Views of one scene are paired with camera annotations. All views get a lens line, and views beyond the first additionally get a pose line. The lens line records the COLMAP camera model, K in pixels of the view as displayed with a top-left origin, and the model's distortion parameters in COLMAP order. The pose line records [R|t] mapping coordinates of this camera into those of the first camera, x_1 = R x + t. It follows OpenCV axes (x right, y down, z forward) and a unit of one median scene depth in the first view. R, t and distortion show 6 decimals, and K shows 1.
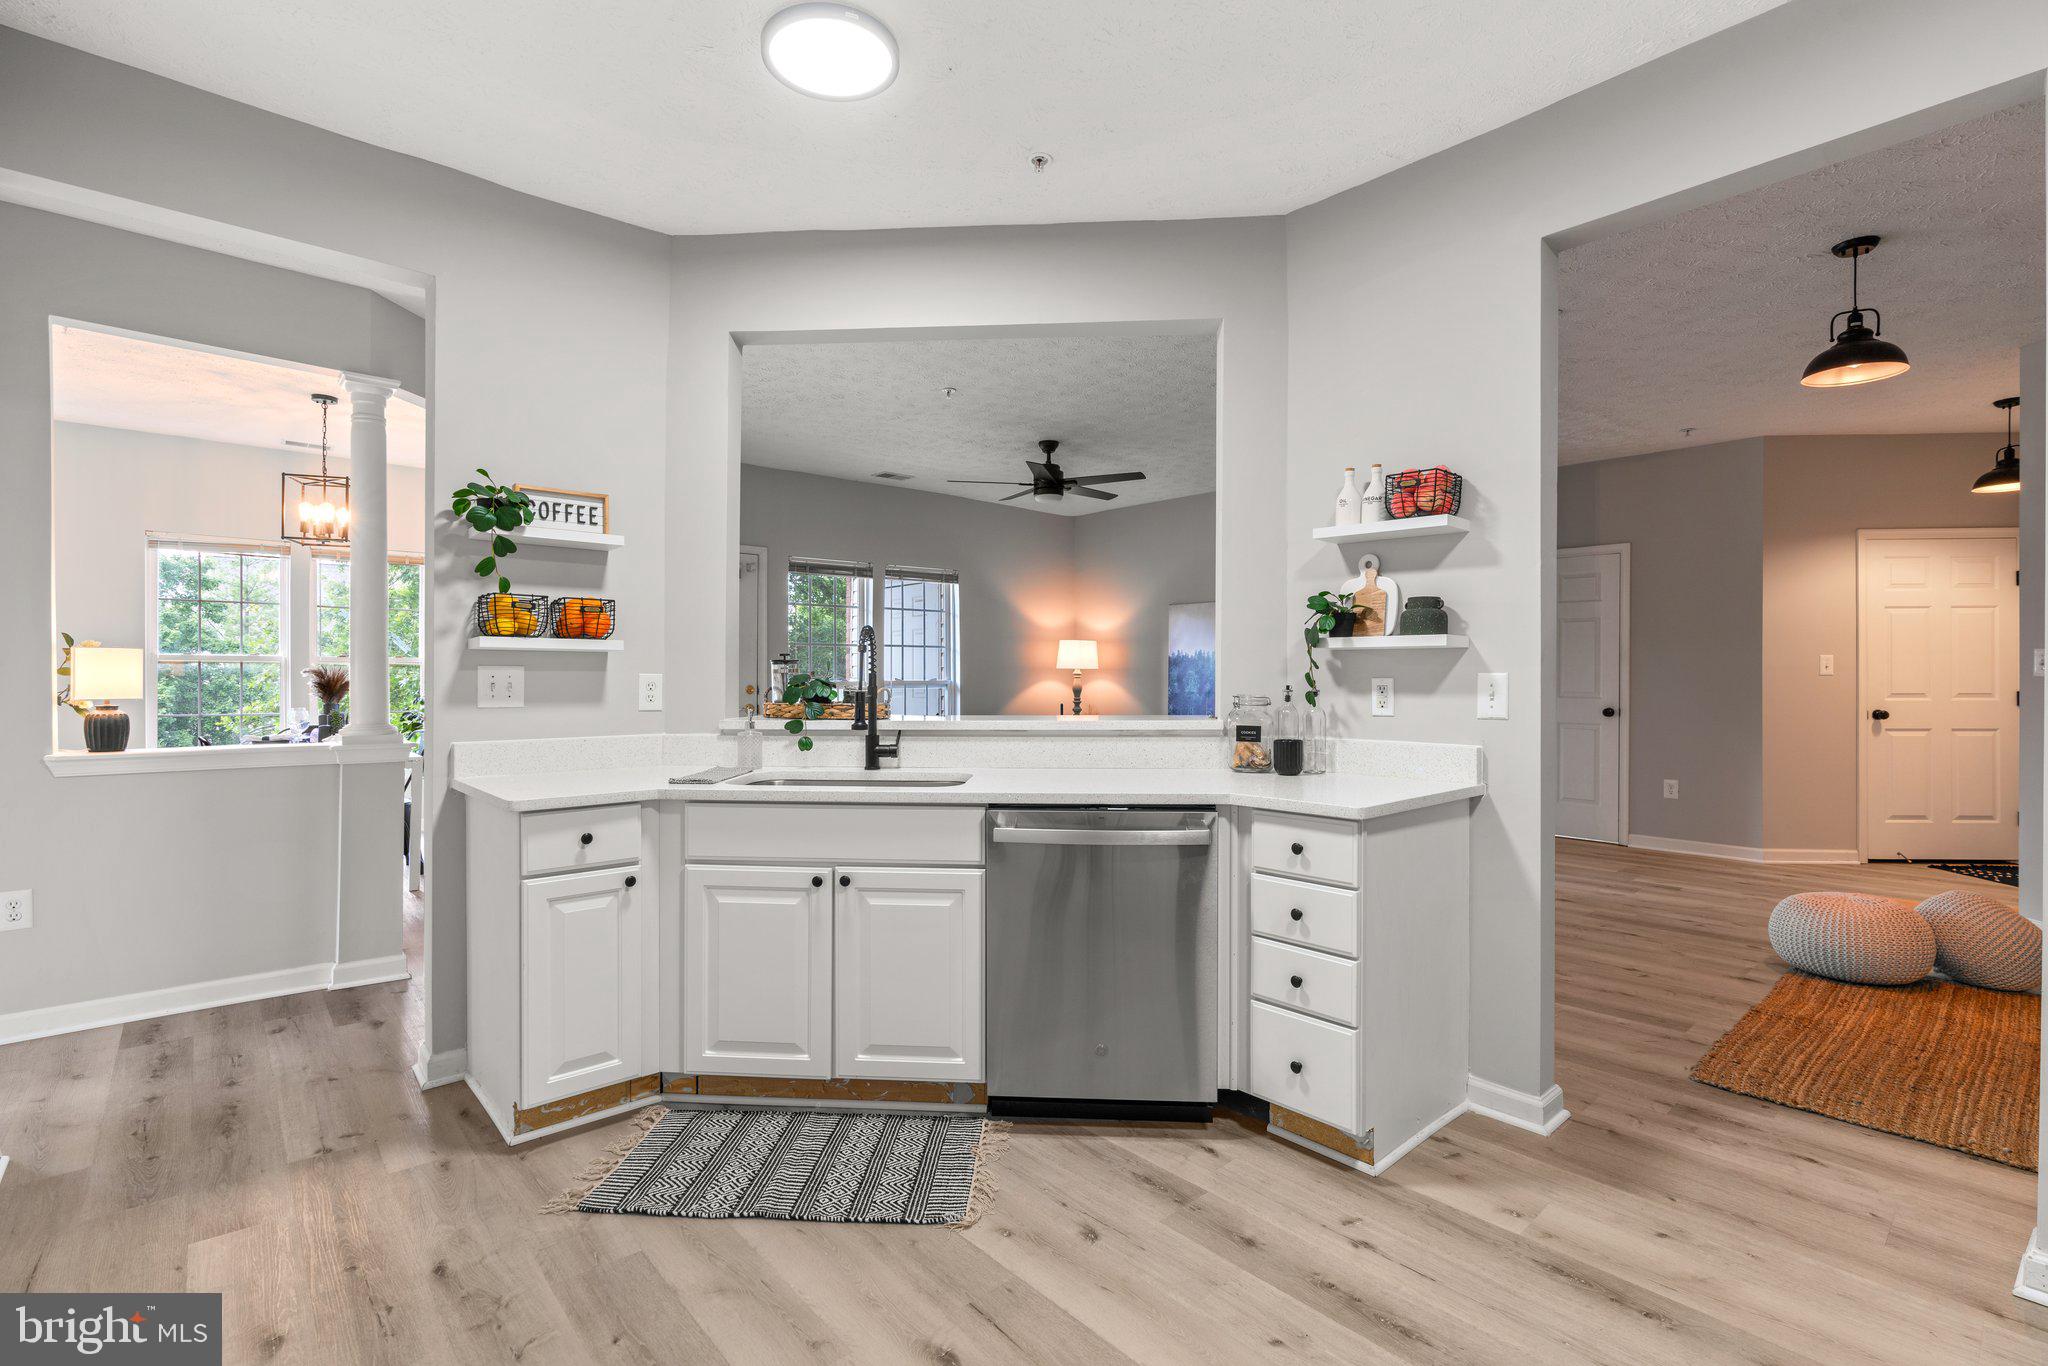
lens RADIAL K [[930.3, 0, 1020.1], [0, 930.3, 686.0], [0, 0, 1]] dist [-0.014814, 0.006448]
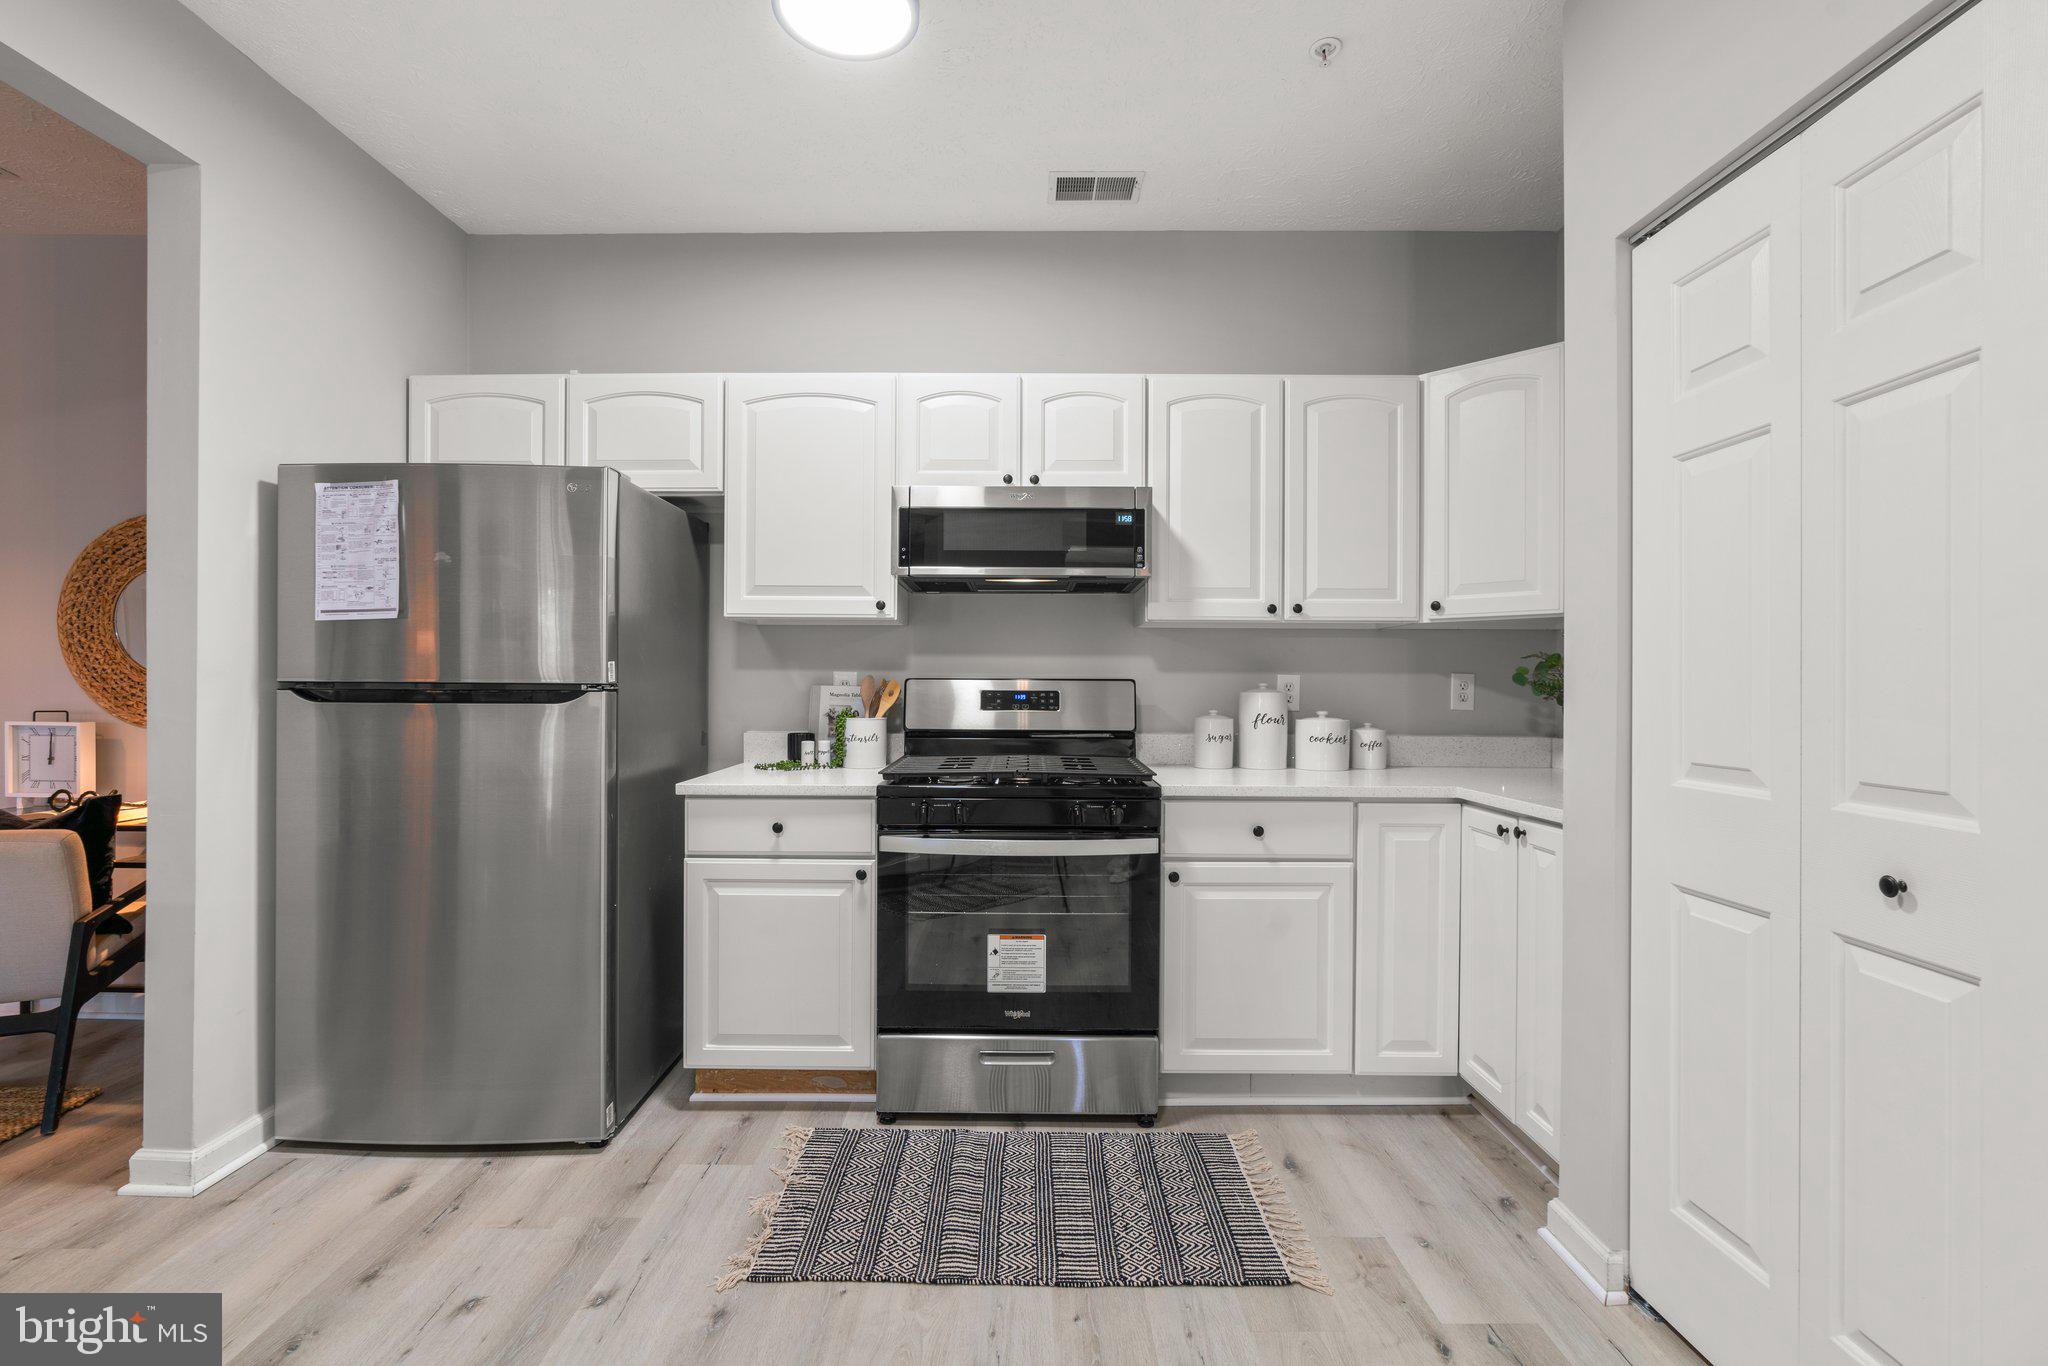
lens RADIAL K [[930.3, 0, 1030.8], [0, 930.3, 682.1], [0, 0, 1]] dist [-0.014814, 0.006448]
pose [[-0.742094, -0.006064, 0.670268, -0.283033], [0.000967, 0.999948, 0.010117, -0.003674], [-0.670295, 0.008156, -0.742050, 0.652459]]
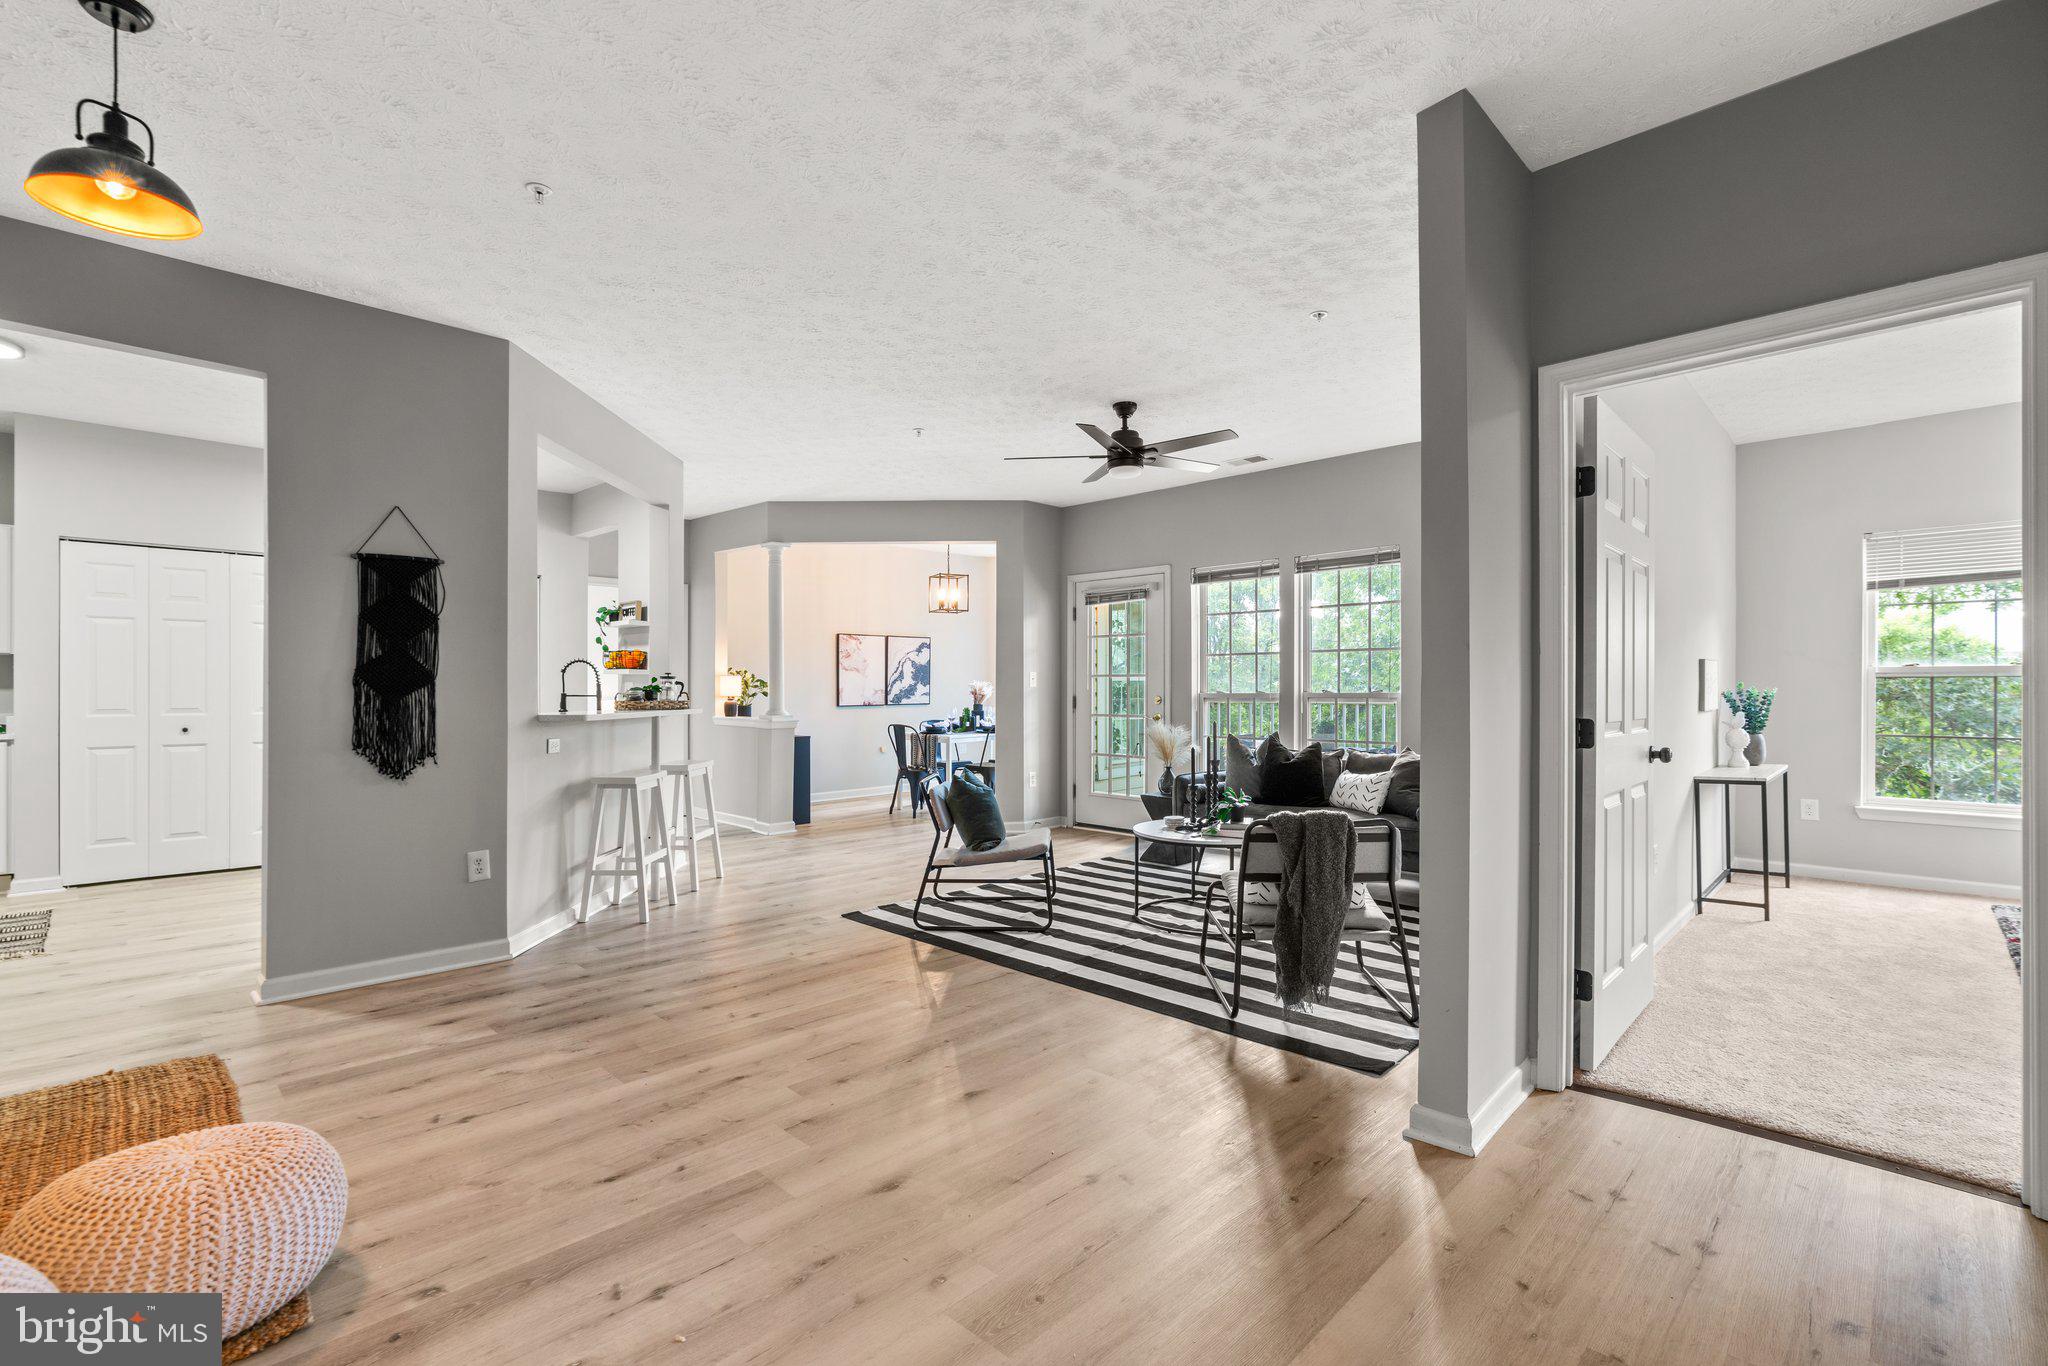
lens RADIAL K [[930.3, 0, 1009.5], [0, 930.3, 684.1], [0, 0, 1]] dist [-0.014814, 0.006448]
pose [[0.068263, -0.006310, -0.997647, 1.622099], [-0.012486, 0.999896, -0.007178, -0.009289], [0.997589, 0.012947, 0.068177, 1.607080]]
